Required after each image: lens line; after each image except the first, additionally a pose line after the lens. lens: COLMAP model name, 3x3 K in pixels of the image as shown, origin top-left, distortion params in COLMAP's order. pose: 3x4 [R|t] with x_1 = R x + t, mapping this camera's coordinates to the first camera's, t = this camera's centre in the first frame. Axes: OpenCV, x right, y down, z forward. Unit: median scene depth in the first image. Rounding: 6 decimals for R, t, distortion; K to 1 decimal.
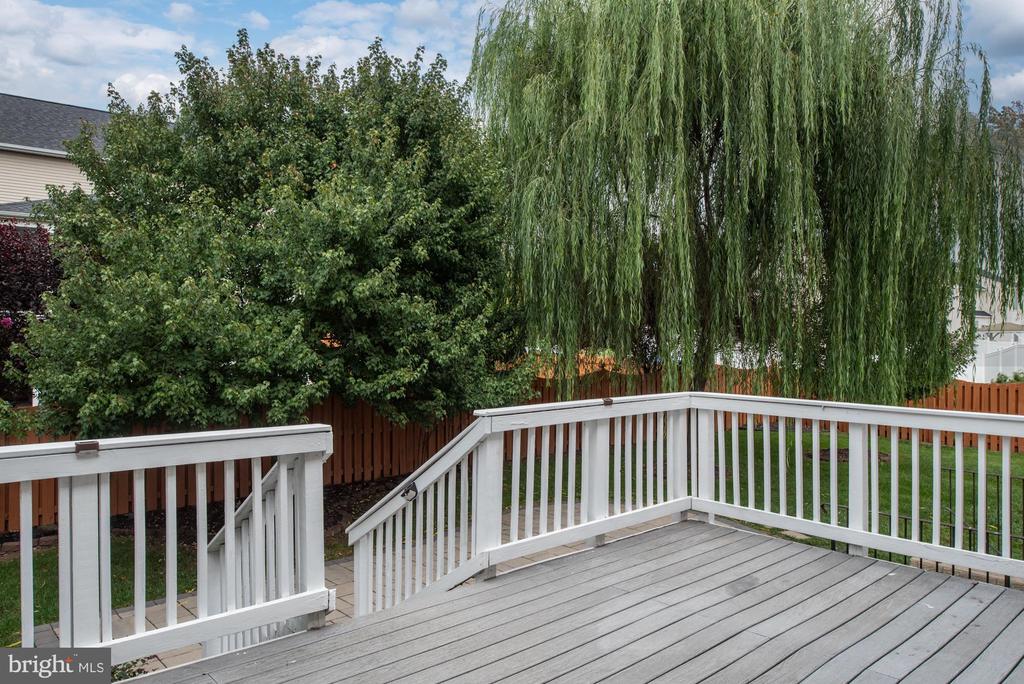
lens RADIAL K [[702.5, 0, 512.0], [0, 702.5, 342.0], [0, 0, 1]] dist [-0.001922, -0.000630]
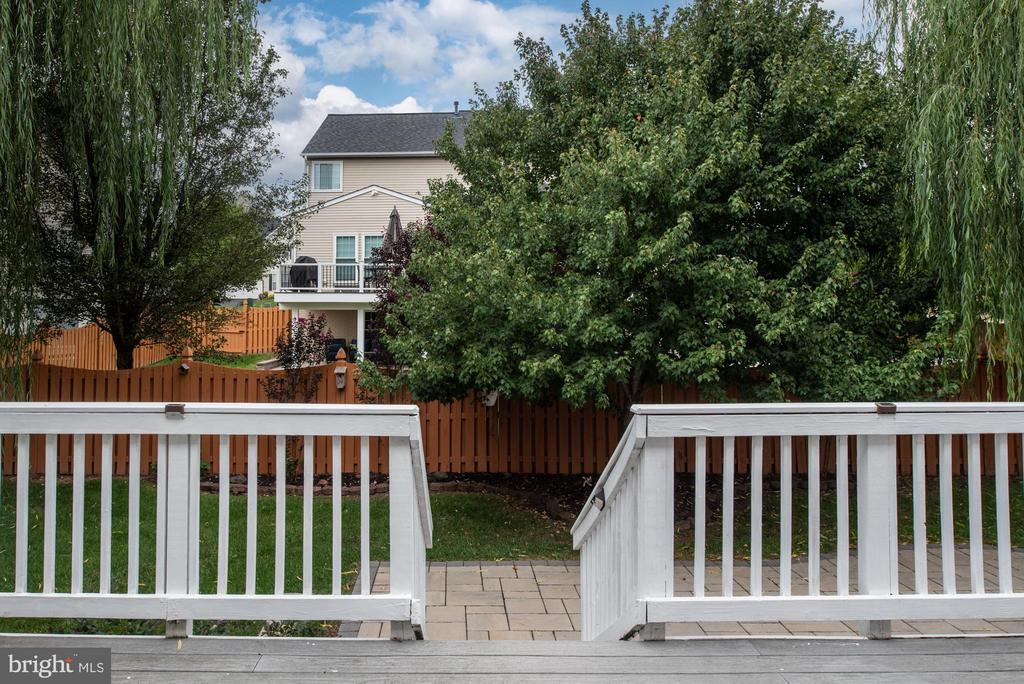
lens RADIAL K [[718.8, 0, 512.0], [0, 718.8, 262.3], [0, 0, 1]] dist [-0.006021, -0.003314]
pose [[0.751627, -0.044978, -0.658053, 0.253225], [-0.001084, 0.997587, -0.069423, -0.001287], [0.659588, 0.052894, 0.749764, 0.227200]]
